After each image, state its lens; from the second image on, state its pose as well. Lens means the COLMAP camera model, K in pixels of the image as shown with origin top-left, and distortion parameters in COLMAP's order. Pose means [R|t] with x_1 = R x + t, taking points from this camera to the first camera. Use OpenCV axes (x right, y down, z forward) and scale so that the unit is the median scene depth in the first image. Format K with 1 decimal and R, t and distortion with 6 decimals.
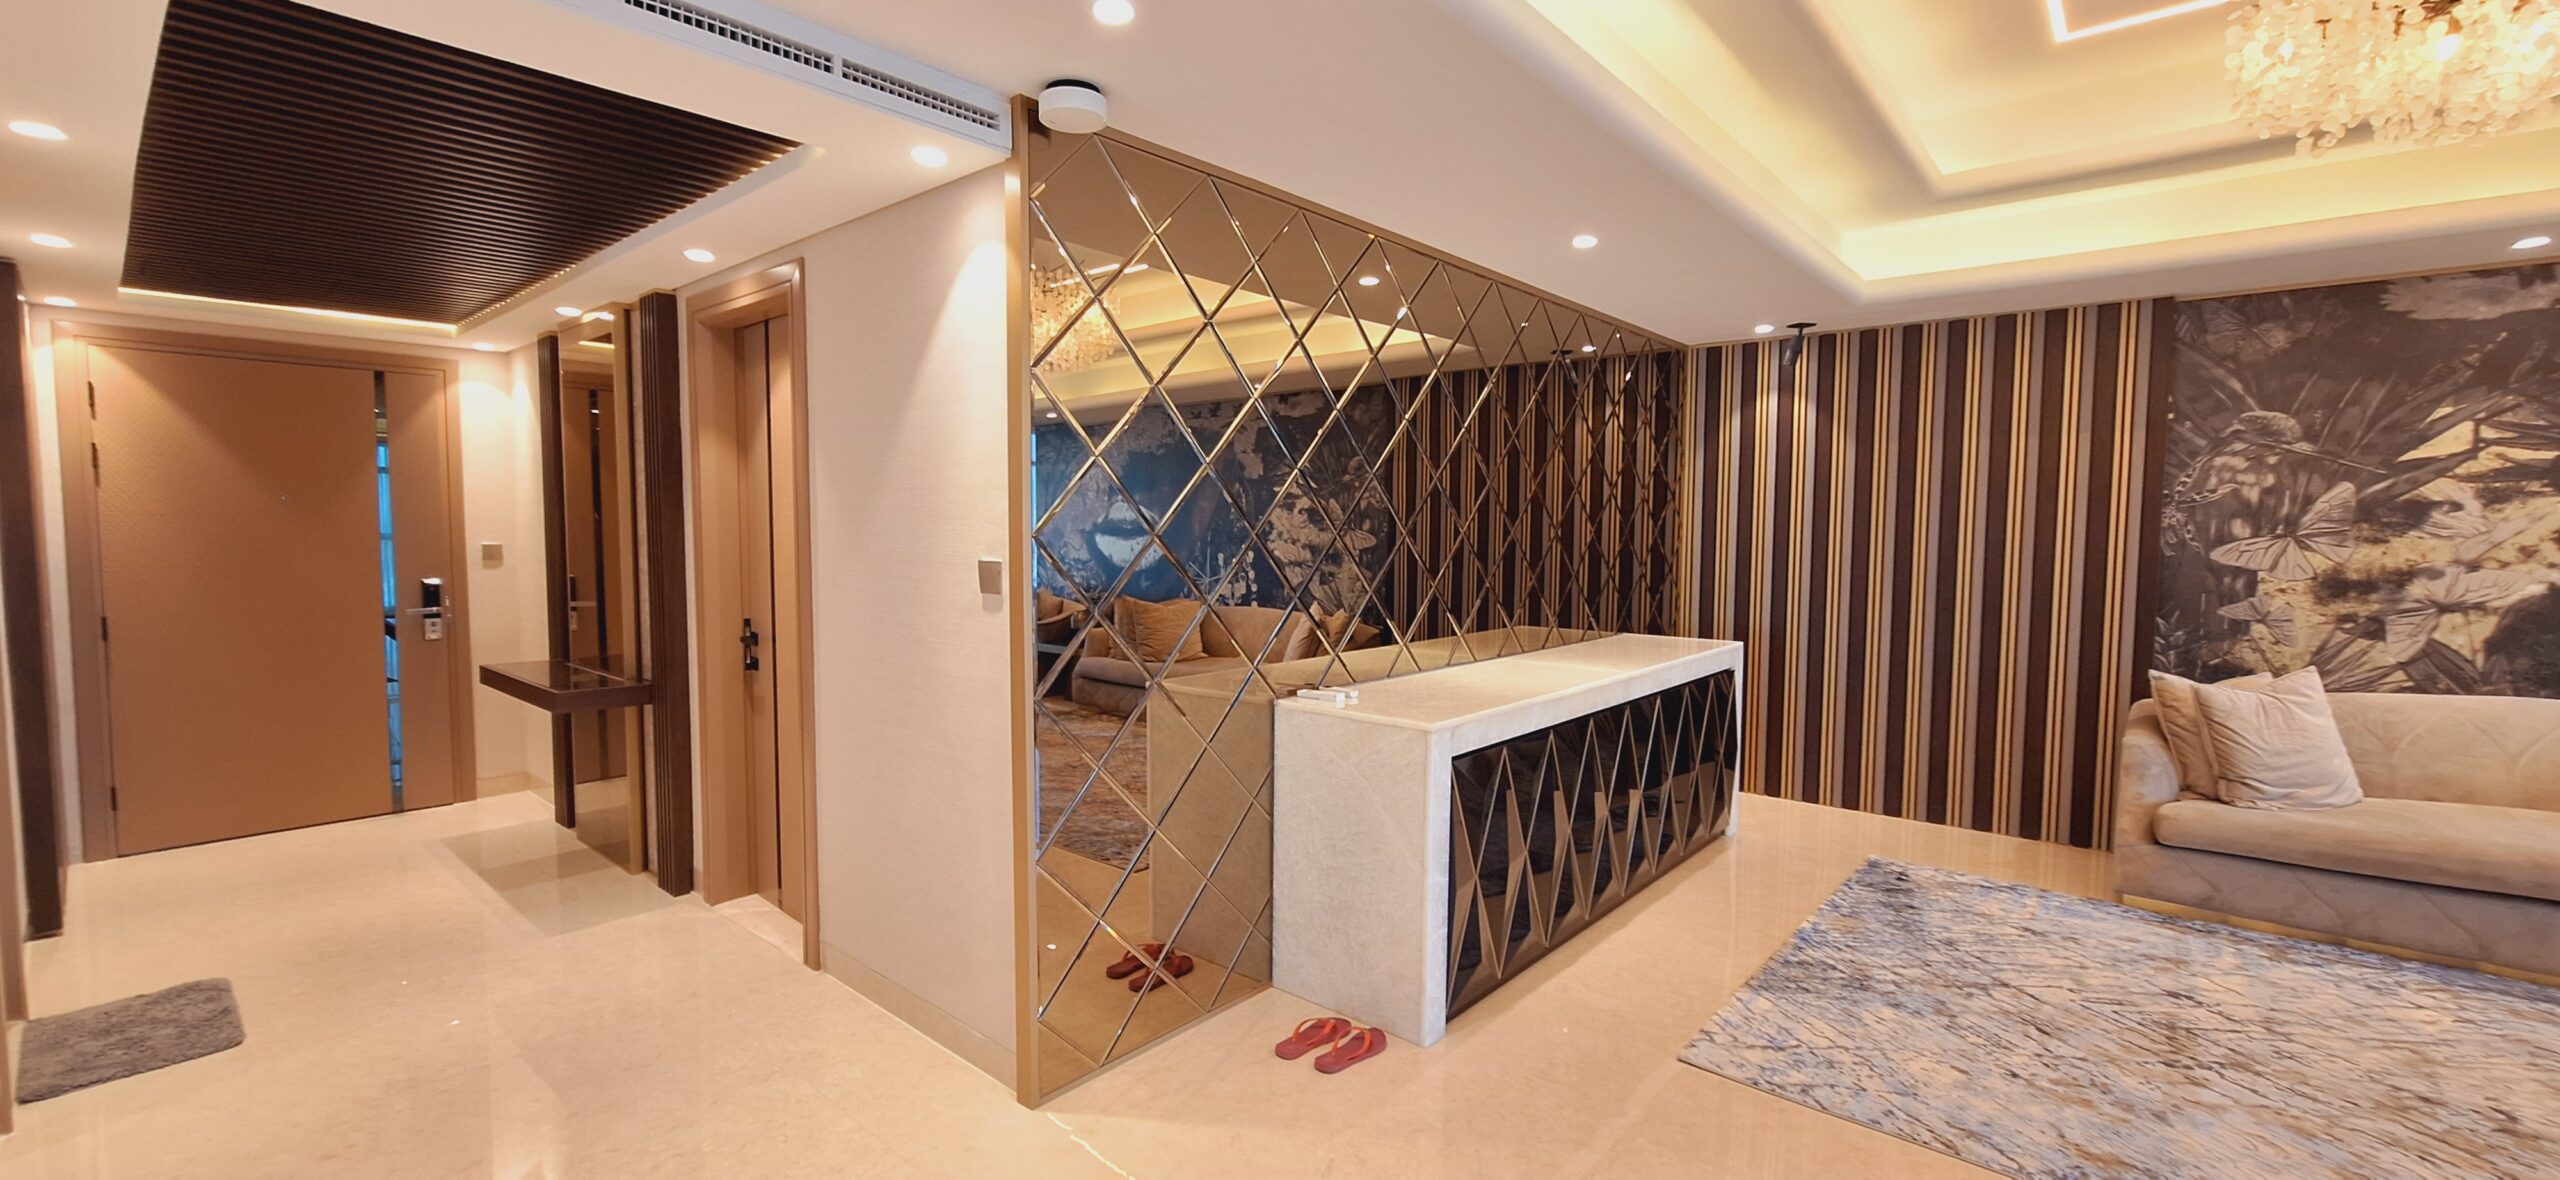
lens RADIAL K [[1013.9, 0, 1260.8], [0, 1013.9, 585.7], [0, 0, 1]] dist [0.000328, 0.001492]
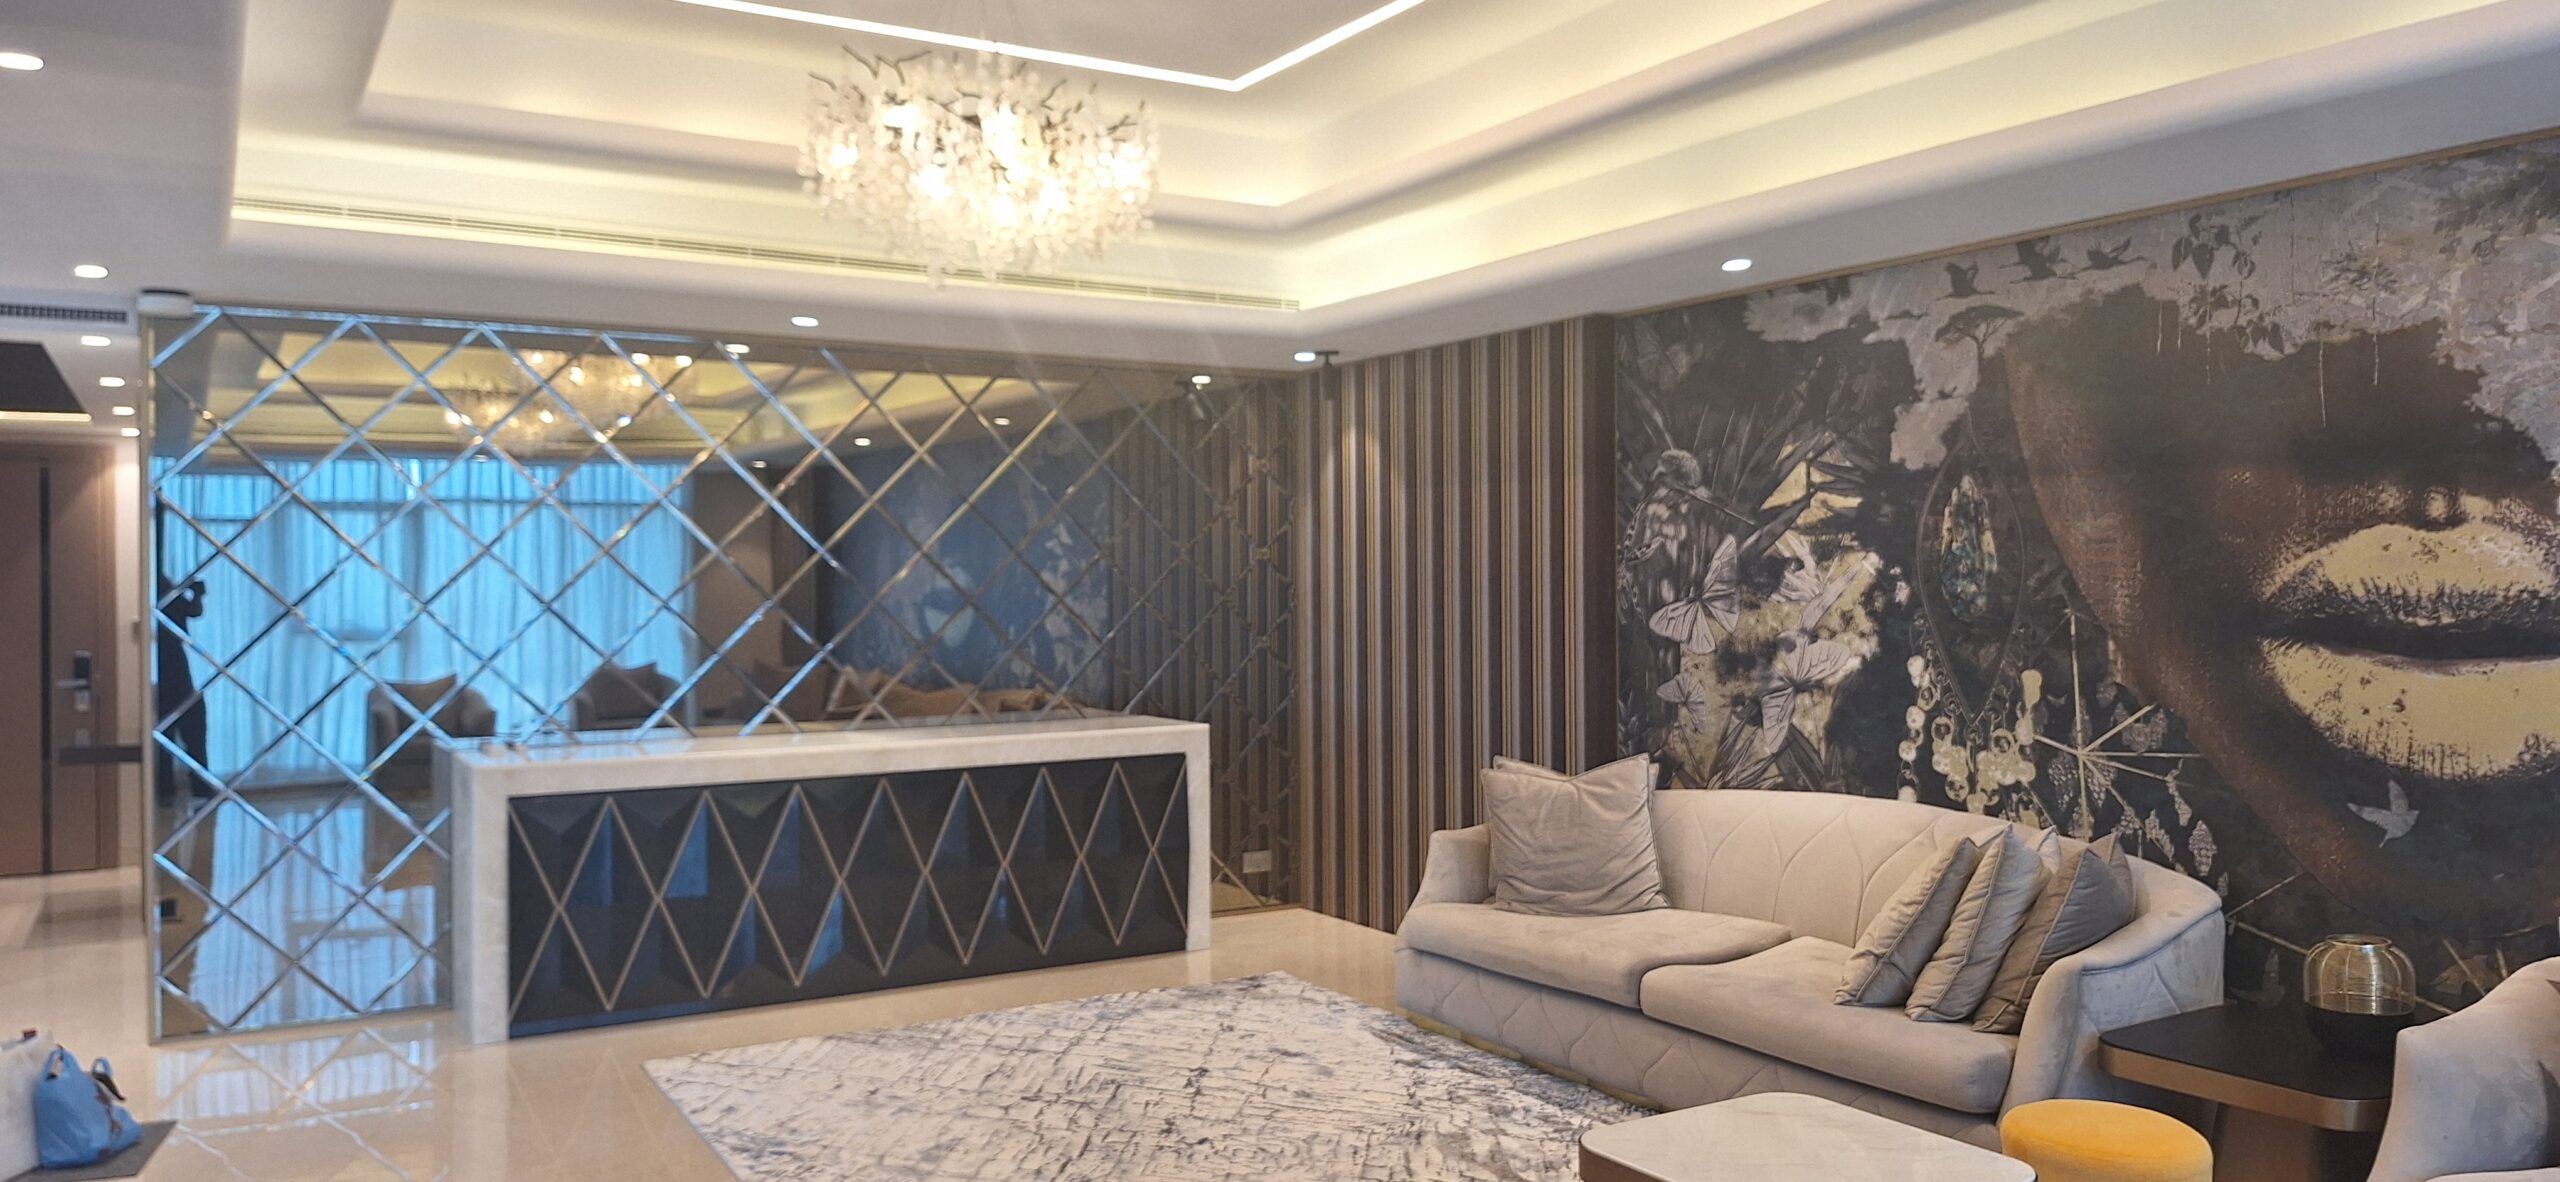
lens RADIAL K [[1741.4, 0, 1255.8], [0, 1741.4, 608.4], [0, 0, 1]] dist [0.056007, -0.054079]
pose [[0.952014, -0.006203, -0.305992, 1.194351], [-0.007726, 0.998989, -0.044287, 0.025159], [0.305958, 0.044526, 0.951003, -0.494574]]
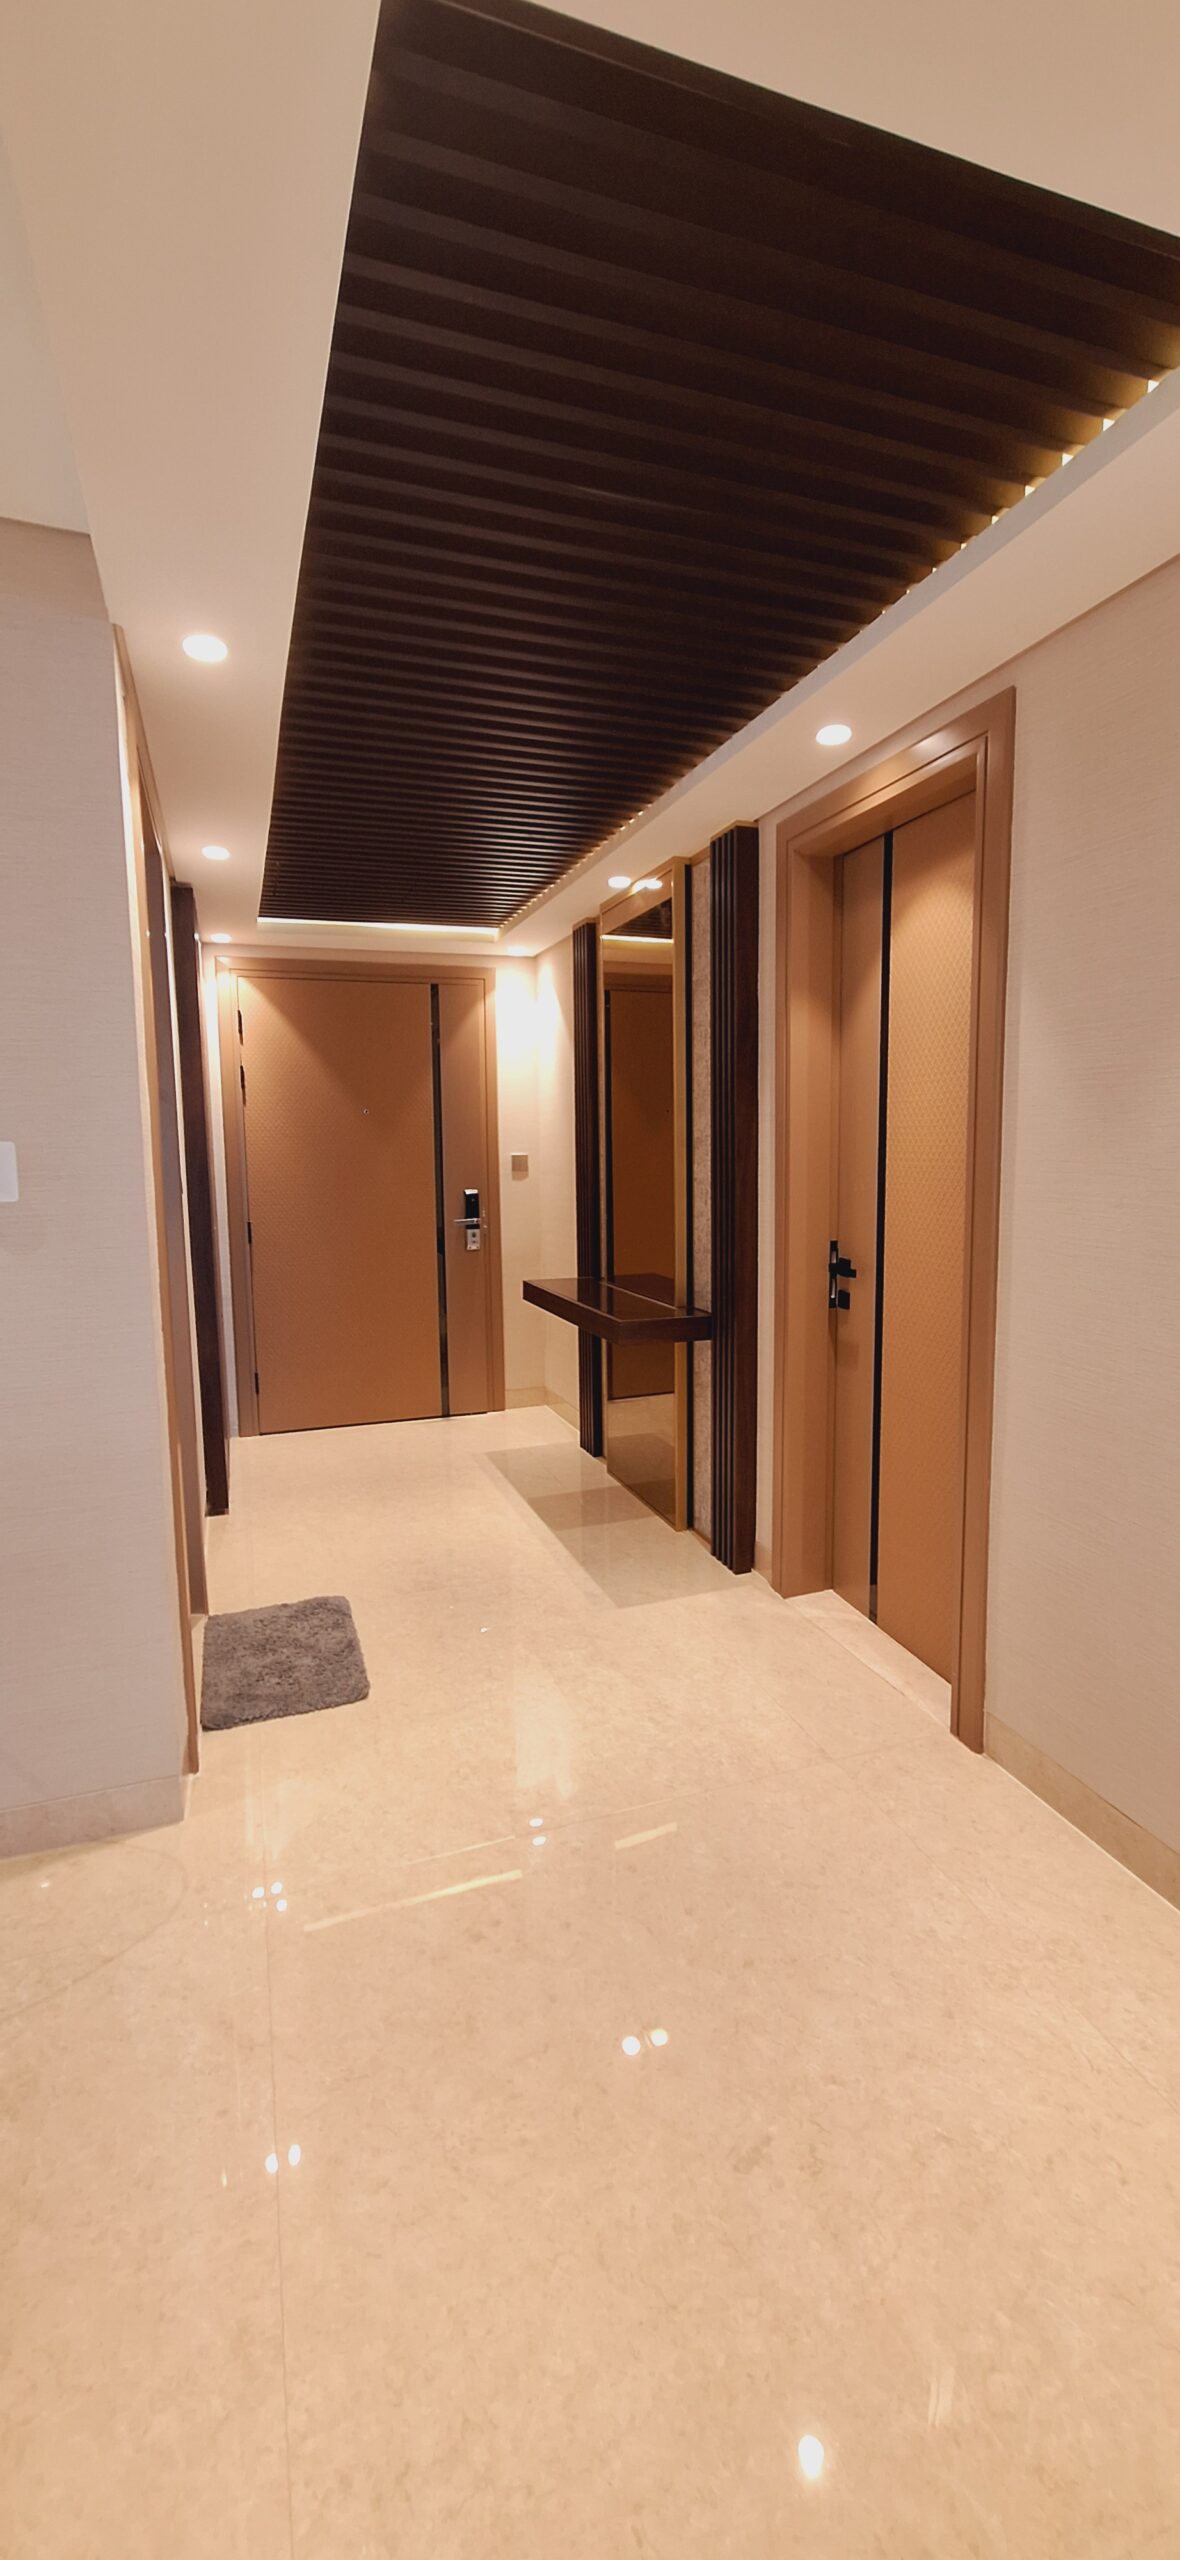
lens RADIAL K [[1013.9, 0, 585.5], [0, 1013.9, 1260.1], [0, 0, 1]] dist [0.000328, 0.001492]
pose [[0.867621, 0.039785, -0.495632, -0.283801], [-0.012799, 0.998251, 0.057724, 0.004596], [0.497062, -0.043739, 0.866612, 0.232979]]
